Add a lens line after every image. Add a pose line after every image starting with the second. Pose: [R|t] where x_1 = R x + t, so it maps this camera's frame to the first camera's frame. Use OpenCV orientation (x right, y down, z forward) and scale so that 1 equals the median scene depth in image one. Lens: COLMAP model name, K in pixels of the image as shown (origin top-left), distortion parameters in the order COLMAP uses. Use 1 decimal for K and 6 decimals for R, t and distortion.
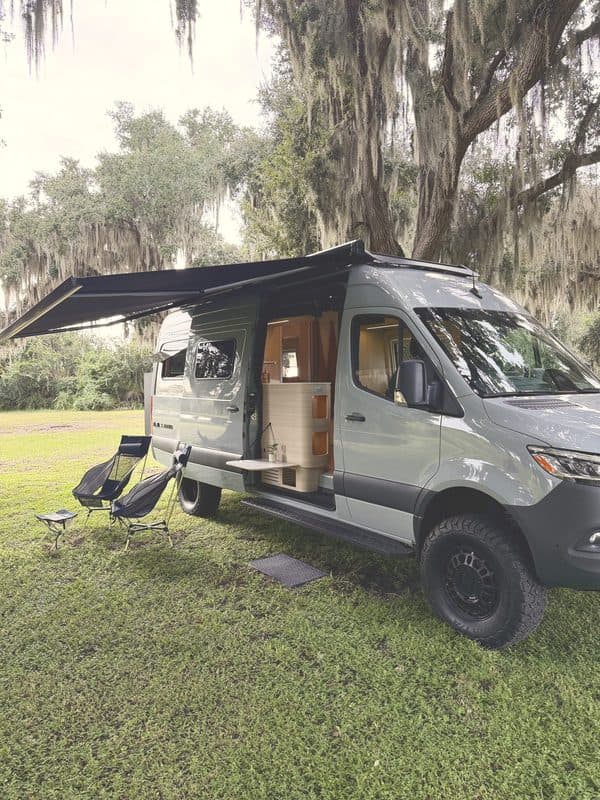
lens RADIAL K [[555.9, 0, 294.1], [0, 555.9, 402.0], [0, 0, 1]] dist [0.010047, -0.018356]
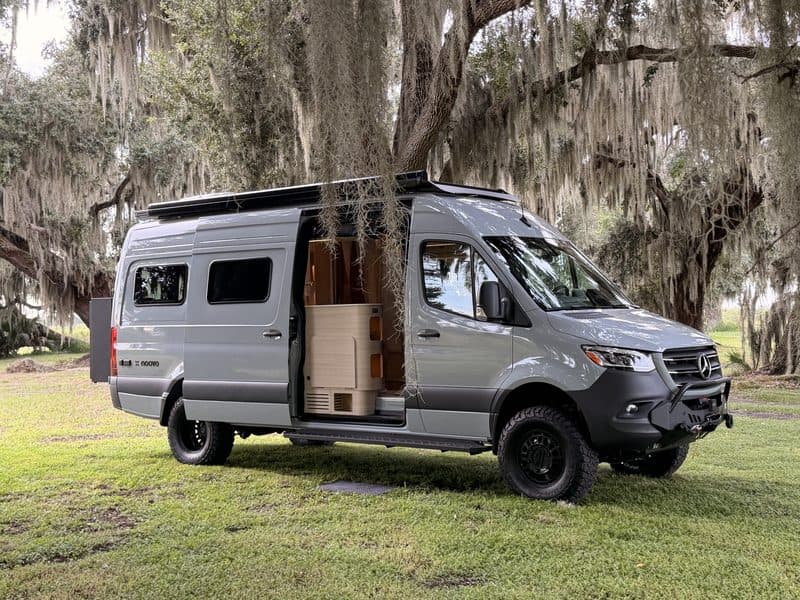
lens RADIAL K [[1021.4, 0, 400.7], [0, 1021.4, 295.2], [0, 0, 1]] dist [0.070302, 0.000000]
pose [[0.959541, -0.004038, 0.281540, -0.325121], [0.021362, 0.998059, -0.058490, 0.043925], [-0.280757, 0.062138, 0.957765, -0.585212]]
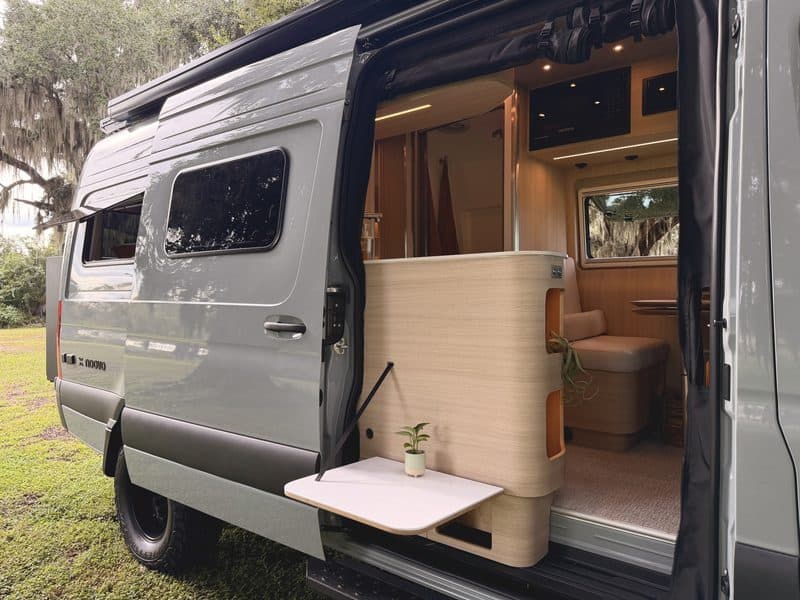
lens RADIAL K [[564.1, 0, 399.2], [0, 564.1, 302.4], [0, 0, 1]] dist [0.009789, -0.017737]
pose [[0.964576, 0.008698, 0.263663, -0.115150], [-0.001360, 0.999607, -0.028002, 0.005494], [-0.263803, 0.026651, 0.964208, 0.515137]]
